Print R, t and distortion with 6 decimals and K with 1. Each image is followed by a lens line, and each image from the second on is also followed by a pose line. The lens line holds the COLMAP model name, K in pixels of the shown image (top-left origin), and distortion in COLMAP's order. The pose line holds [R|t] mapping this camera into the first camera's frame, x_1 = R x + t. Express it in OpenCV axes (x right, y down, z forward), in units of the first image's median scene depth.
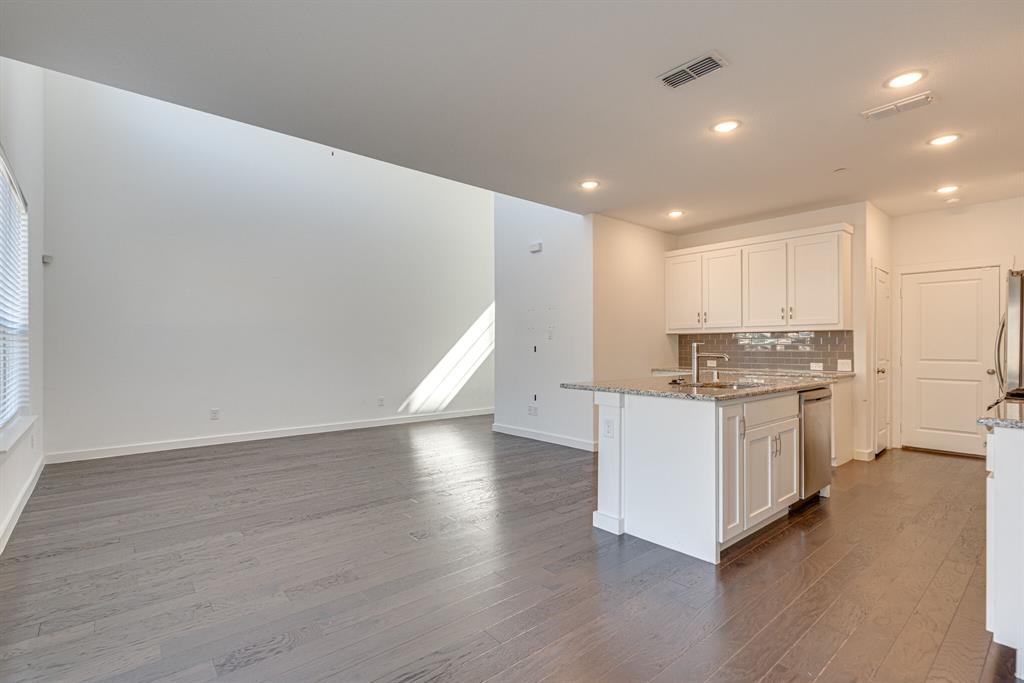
lens RADIAL K [[486.8, 0, 506.4], [0, 486.8, 344.2], [0, 0, 1]] dist [0.001038, 0.001081]
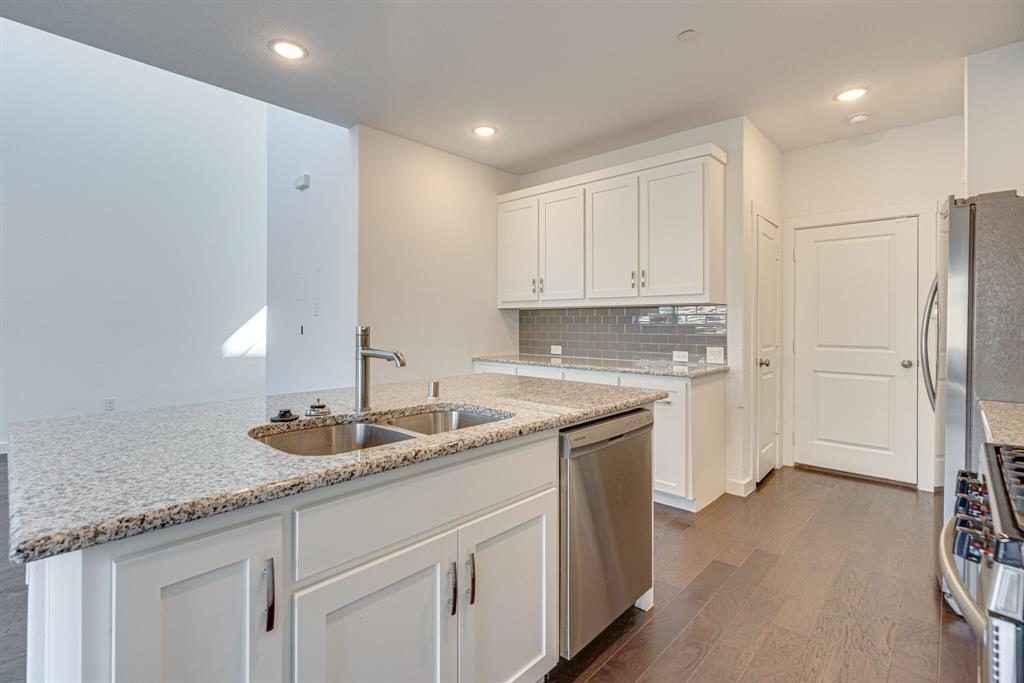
lens RADIAL K [[481.1, 0, 505.6], [0, 481.1, 319.1], [0, 0, 1]] dist [-0.000612, 0.000630]
pose [[0.993956, 0.003282, 0.109729, 0.325041], [-0.003099, 0.999994, -0.001832, -0.005779], [-0.109734, 0.001481, 0.993960, 0.357009]]
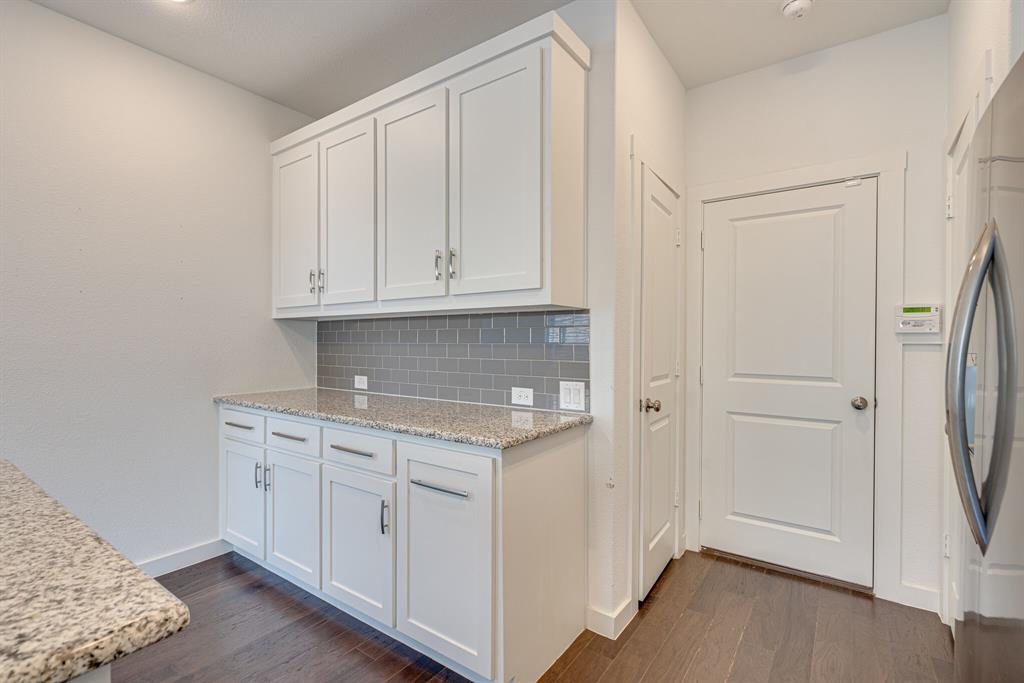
lens RADIAL K [[472.1, 0, 512.0], [0, 472.1, 341.5], [0, 0, 1]] dist [0.000802, 0.000460]
pose [[0.970564, 0.003418, 0.240817, 0.550857], [-0.004799, 0.999975, 0.005148, -0.003833], [-0.240794, -0.006152, 0.970557, 0.629969]]
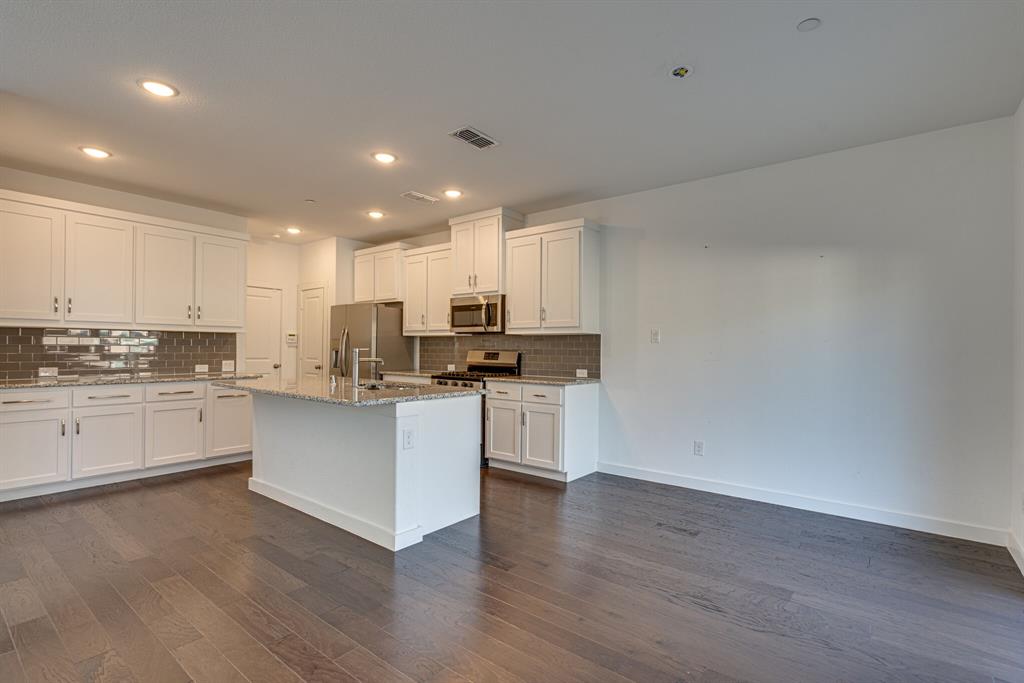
lens RADIAL K [[480.8, 0, 525.8], [0, 480.8, 346.4], [0, 0, 1]] dist [-0.016344, 0.010283]
pose [[-0.213898, 0.000229, 0.976856, -0.460643], [-0.016256, 0.999861, -0.003794, -0.005717], [-0.976721, -0.016692, -0.213864, 0.592608]]
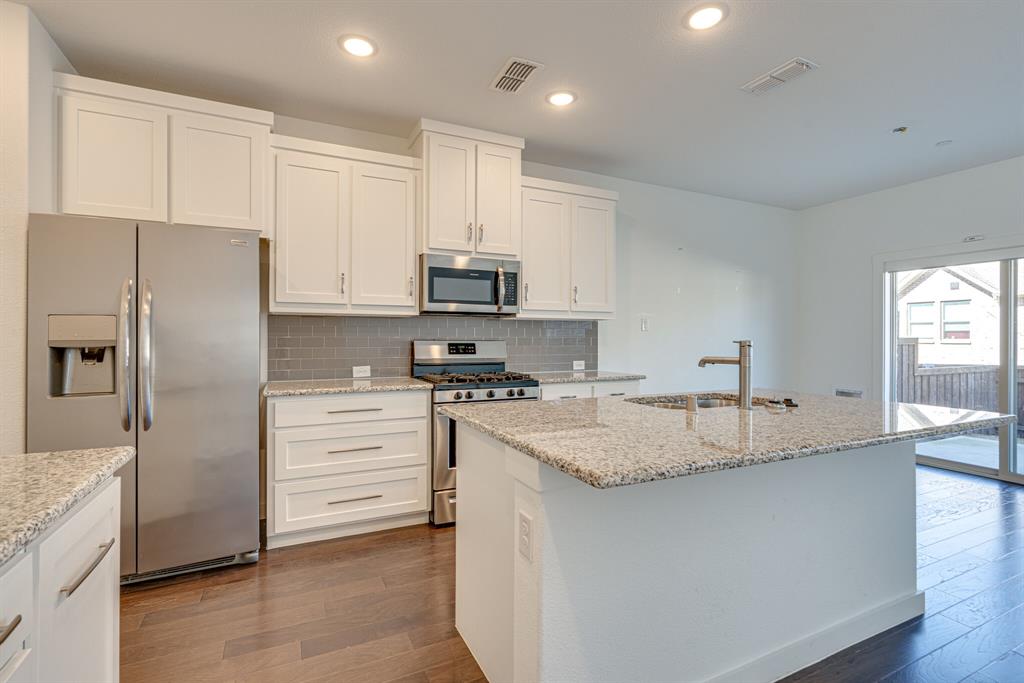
lens RADIAL K [[471.1, 0, 511.8], [0, 471.1, 335.6], [0, 0, 1]] dist [0.000847, 0.000147]
pose [[-0.967274, -0.003399, 0.253711, 0.352546], [-0.006197, 0.999928, -0.010232, 0.000155], [-0.253658, -0.011470, -0.967226, 1.102005]]
